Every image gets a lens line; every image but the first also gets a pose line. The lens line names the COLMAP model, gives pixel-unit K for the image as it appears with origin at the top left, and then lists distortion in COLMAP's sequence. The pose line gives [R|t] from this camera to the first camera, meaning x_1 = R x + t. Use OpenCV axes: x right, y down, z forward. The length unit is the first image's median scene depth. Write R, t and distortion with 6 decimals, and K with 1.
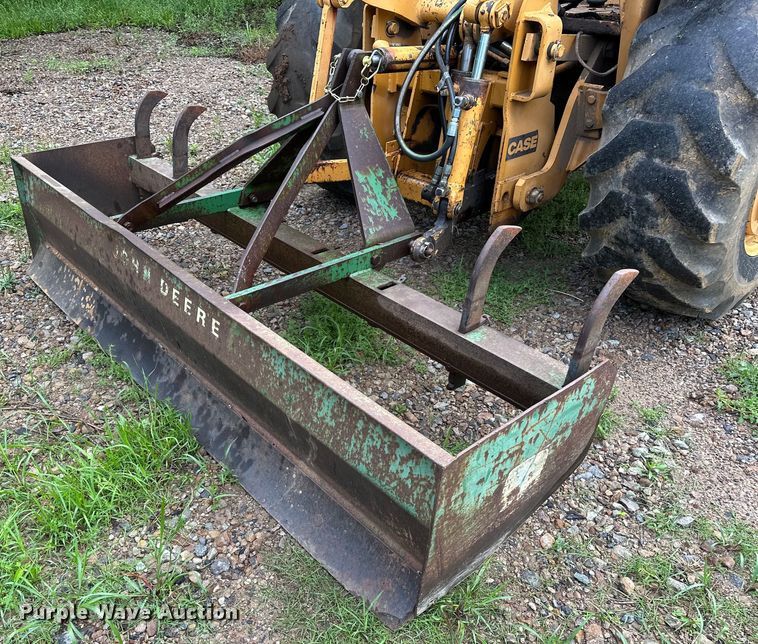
lens RADIAL K [[627.5, 0, 411.7], [0, 627.5, 284.1], [0, 0, 1]] dist [0.028390, -0.093357]
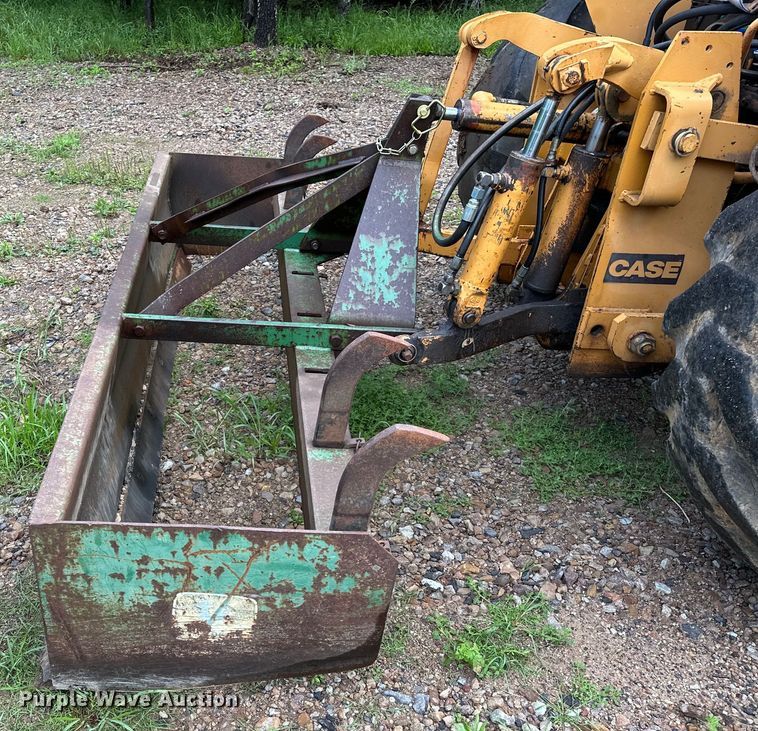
lens RADIAL K [[788.3, 0, 379.2], [0, 788.3, 373.2], [0, 0, 1]] dist [0.020598, -0.081875]
pose [[0.780858, 0.328979, -0.531069, 0.529011], [-0.342222, 0.936465, 0.076922, -0.093403], [0.522633, 0.121678, 0.843830, 0.143420]]
